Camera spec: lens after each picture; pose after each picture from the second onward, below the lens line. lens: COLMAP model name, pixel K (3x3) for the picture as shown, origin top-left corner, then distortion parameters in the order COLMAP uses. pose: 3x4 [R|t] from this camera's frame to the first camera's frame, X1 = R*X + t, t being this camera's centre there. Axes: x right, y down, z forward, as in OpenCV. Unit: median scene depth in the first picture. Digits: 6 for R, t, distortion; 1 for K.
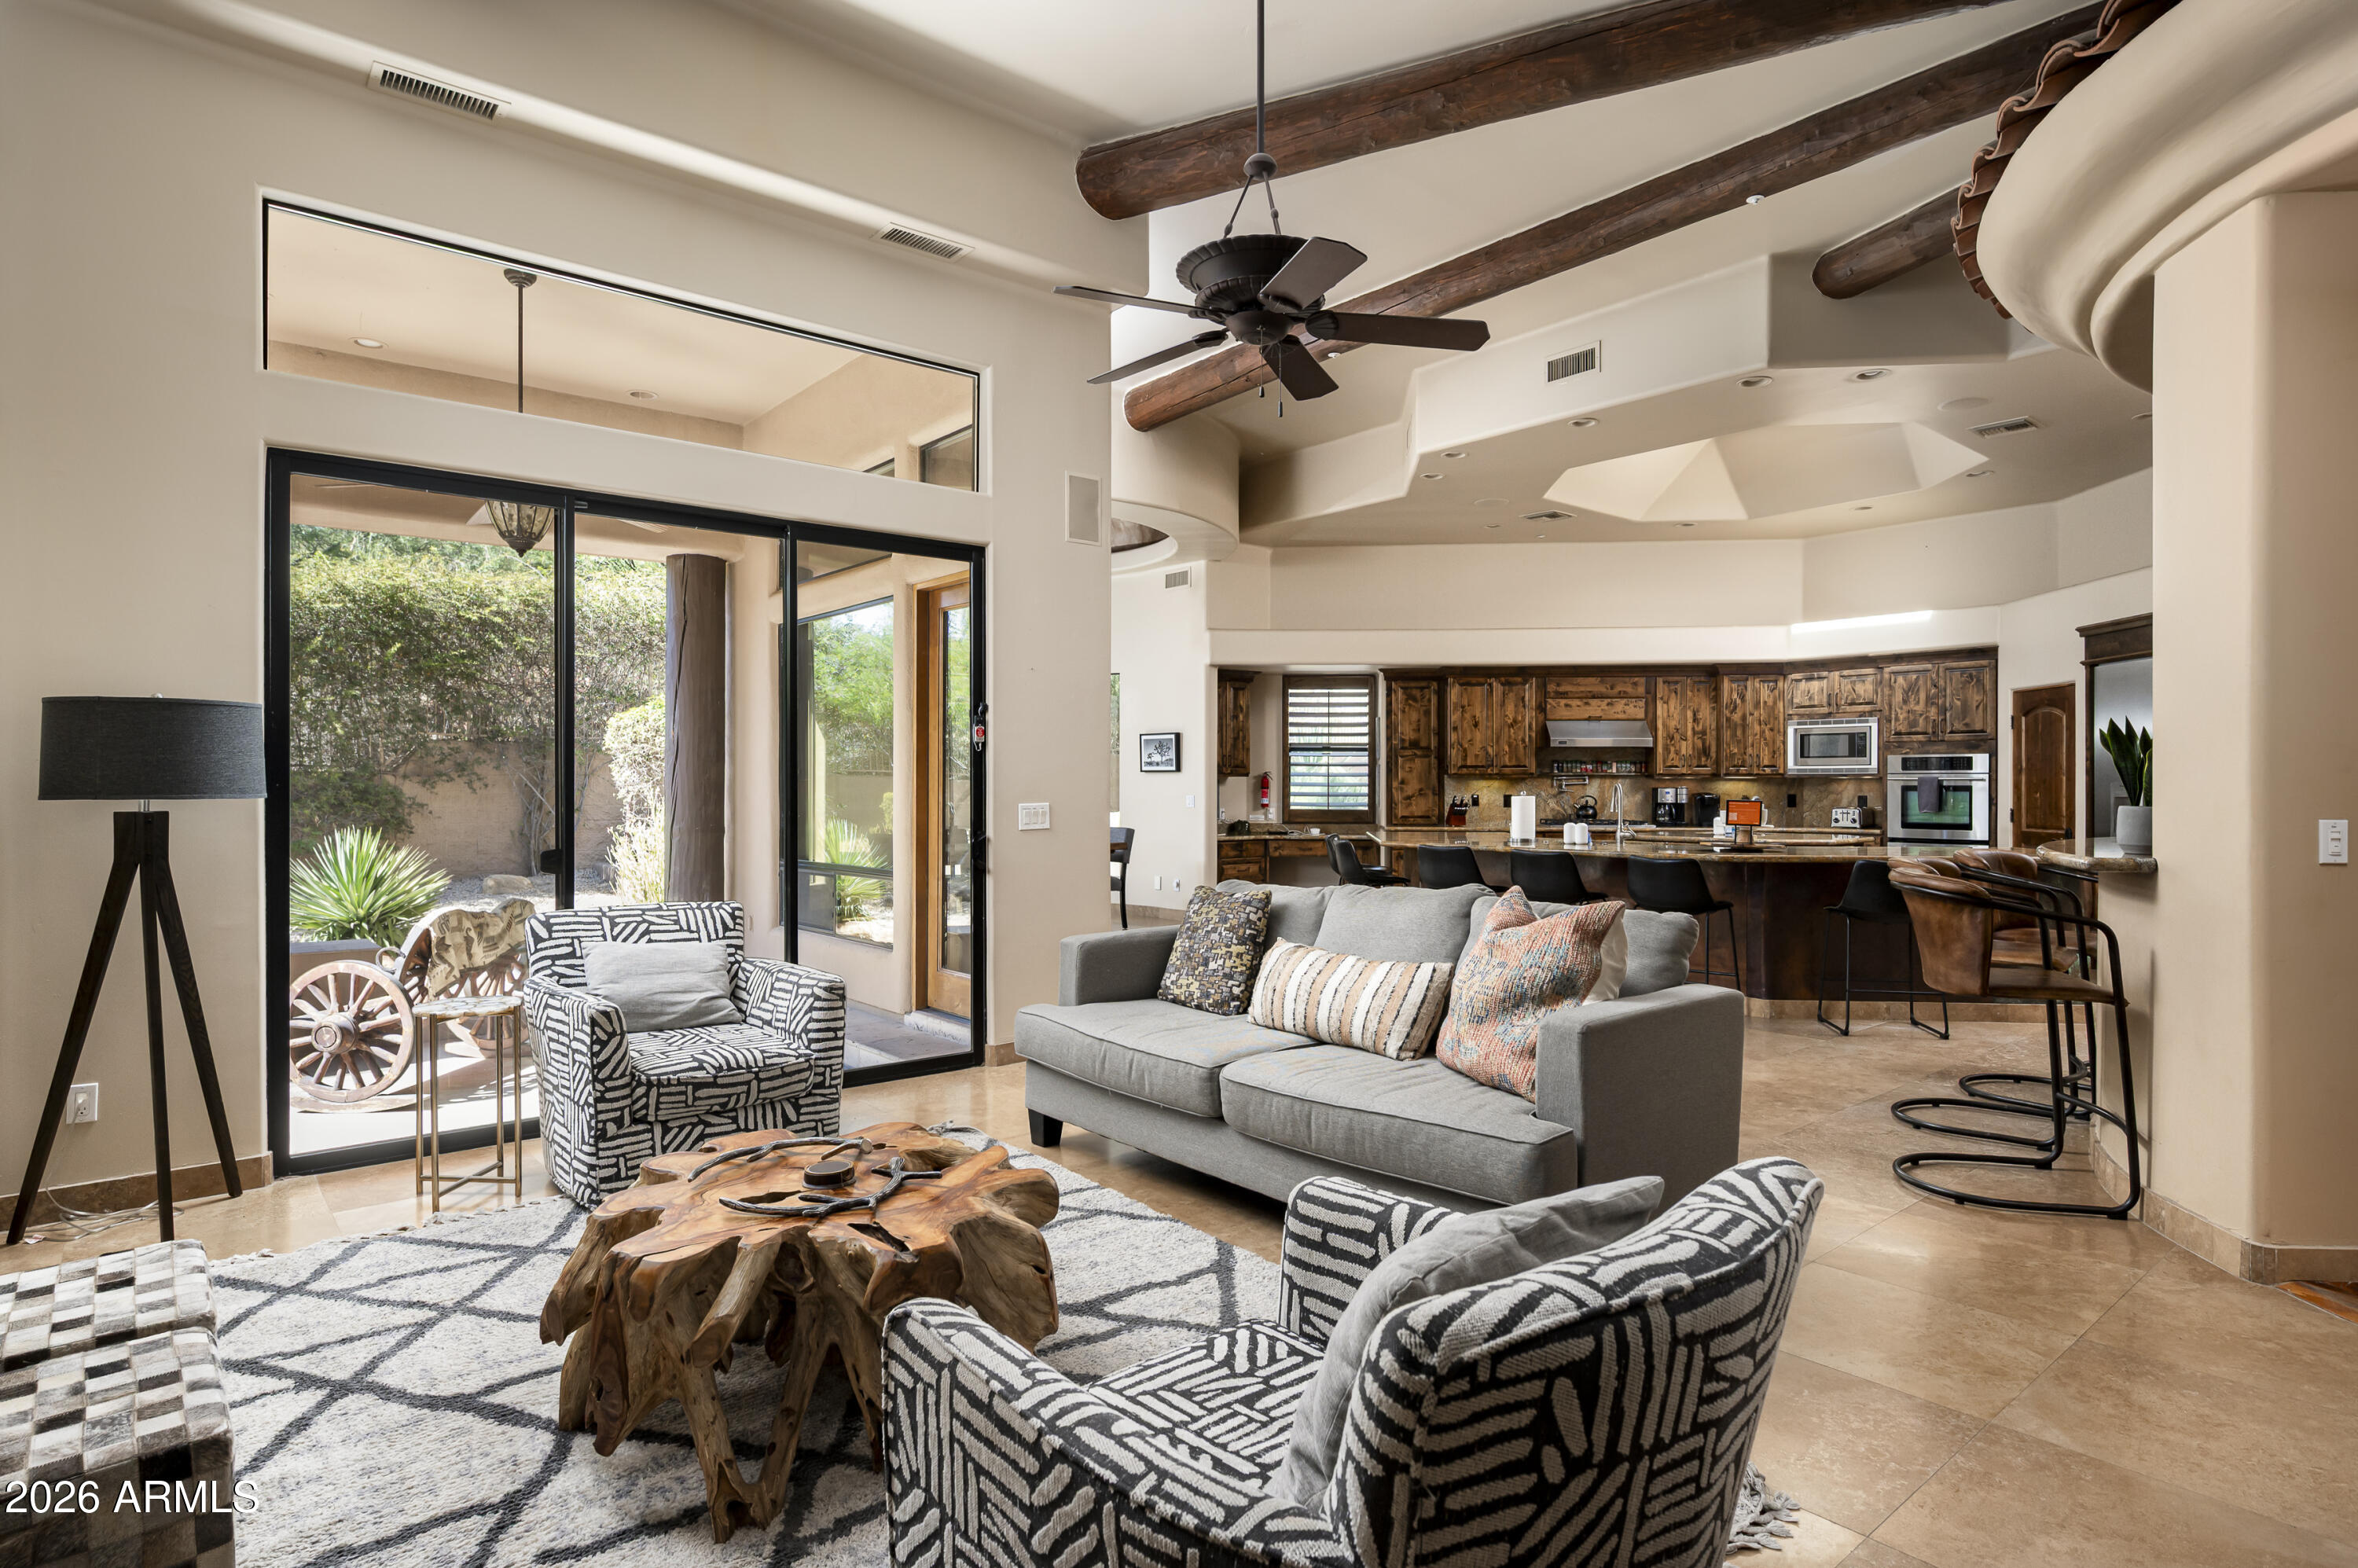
lens RADIAL K [[1255.6, 0, 1180.3], [0, 1255.6, 783.4], [0, 0, 1]] dist [0.003048, -0.001865]
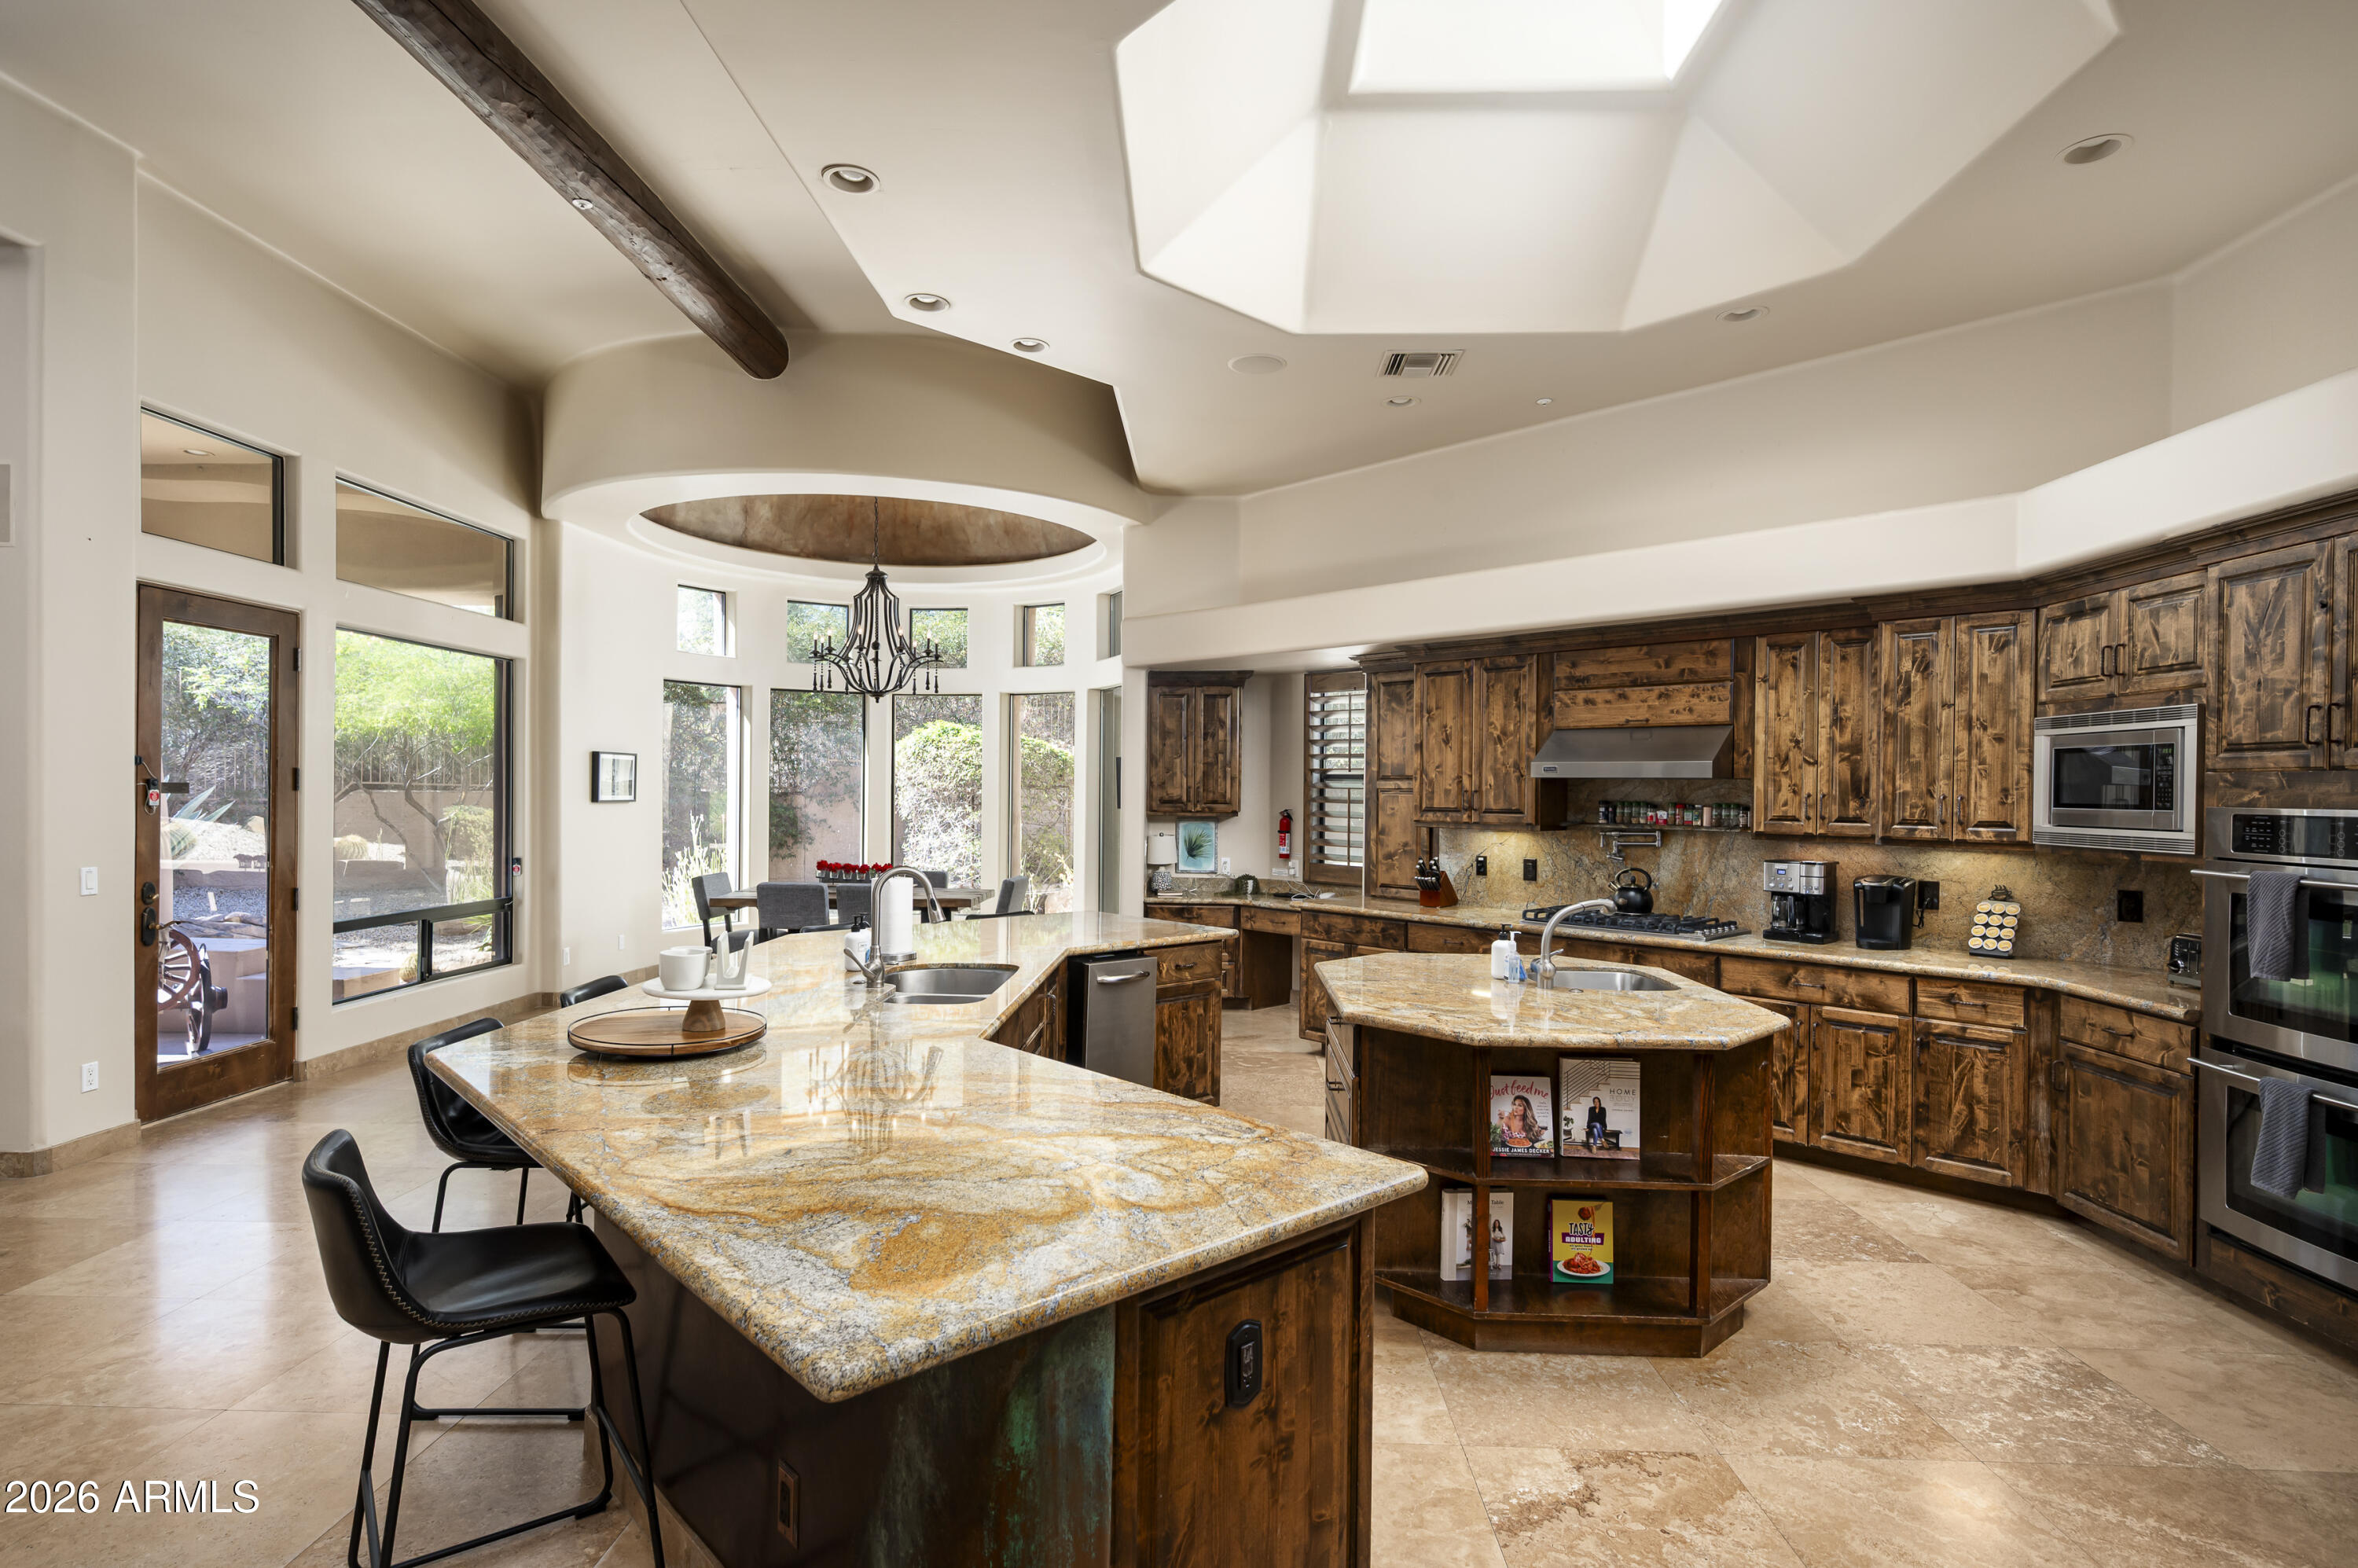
lens RADIAL K [[1192.5, 0, 1178.0], [0, 1192.5, 795.2], [0, 0, 1]] dist [0.005046, -0.000537]
pose [[0.742546, 0.010915, -0.669707, 0.524907], [-0.008901, 0.999940, 0.006429, -0.023184], [0.669736, 0.001187, 0.742598, 0.496268]]
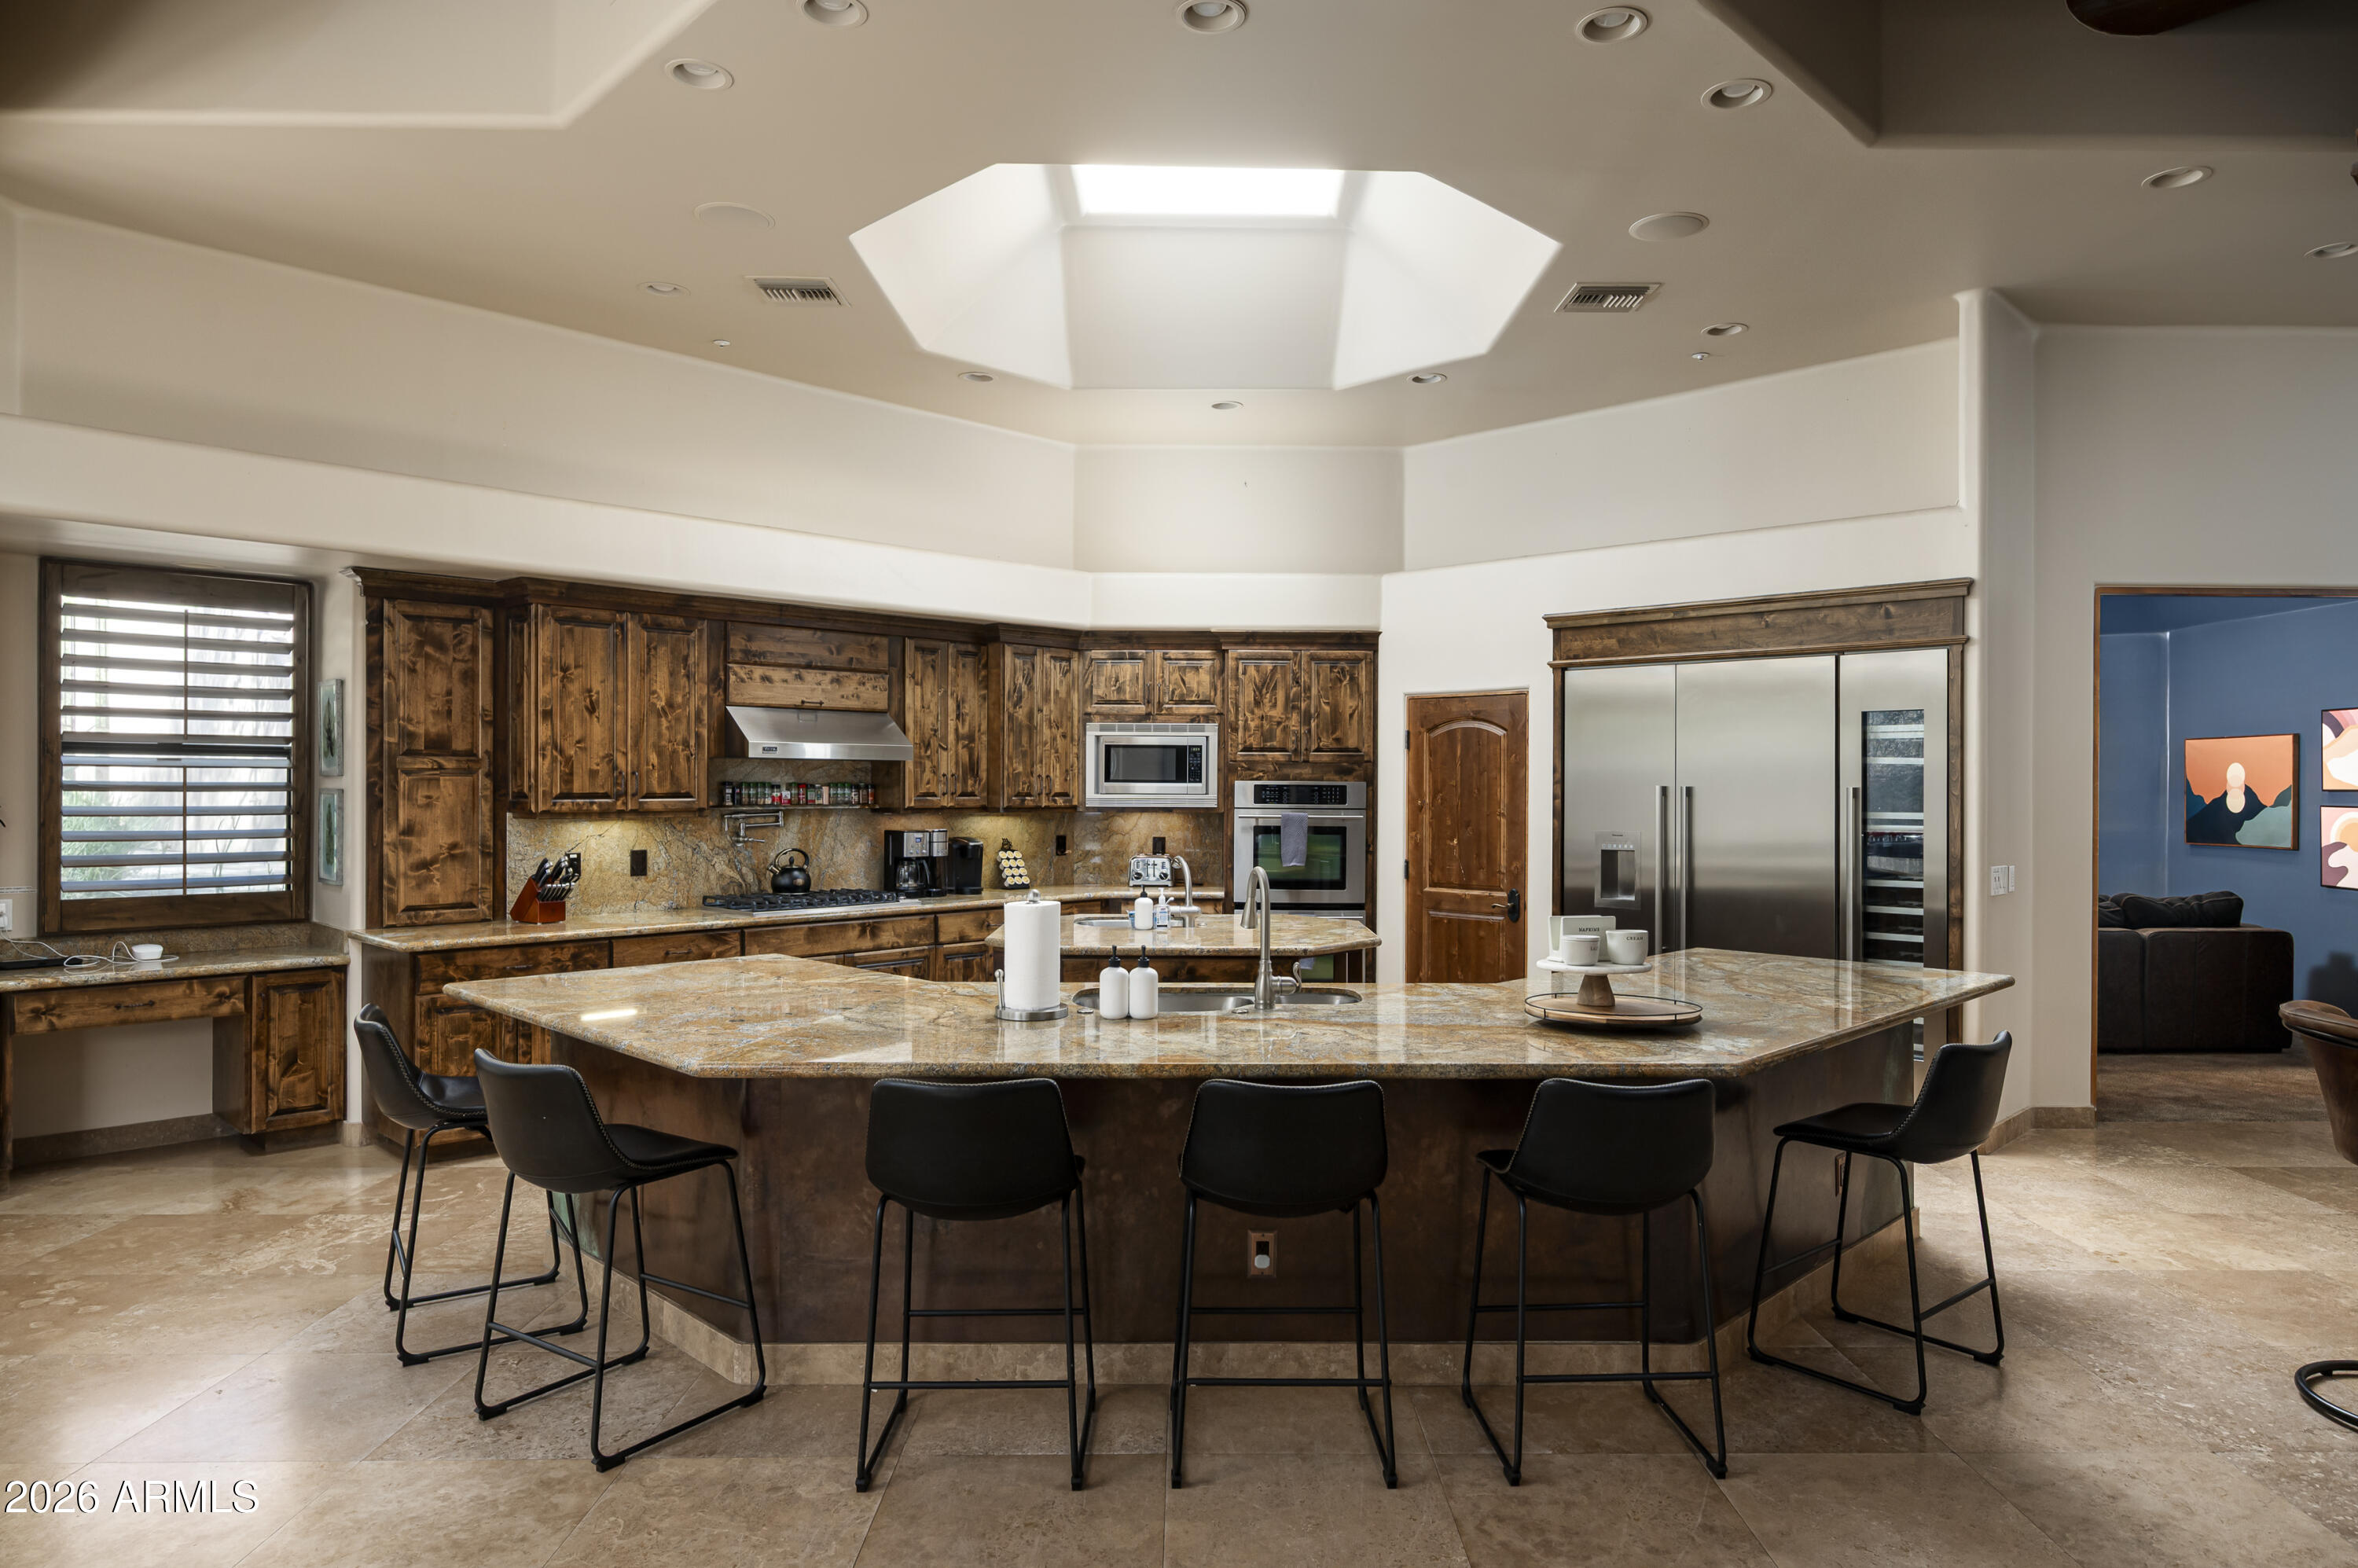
lens RADIAL K [[1423.2, 0, 1216.8], [0, 1423.2, 787.7], [0, 0, 1]] dist [0.009403, -0.001281]
pose [[0.632574, -0.002060, 0.774497, -0.033603], [-0.006206, 0.999951, 0.007728, -0.022408], [-0.774475, -0.009695, 0.632530, 0.478064]]
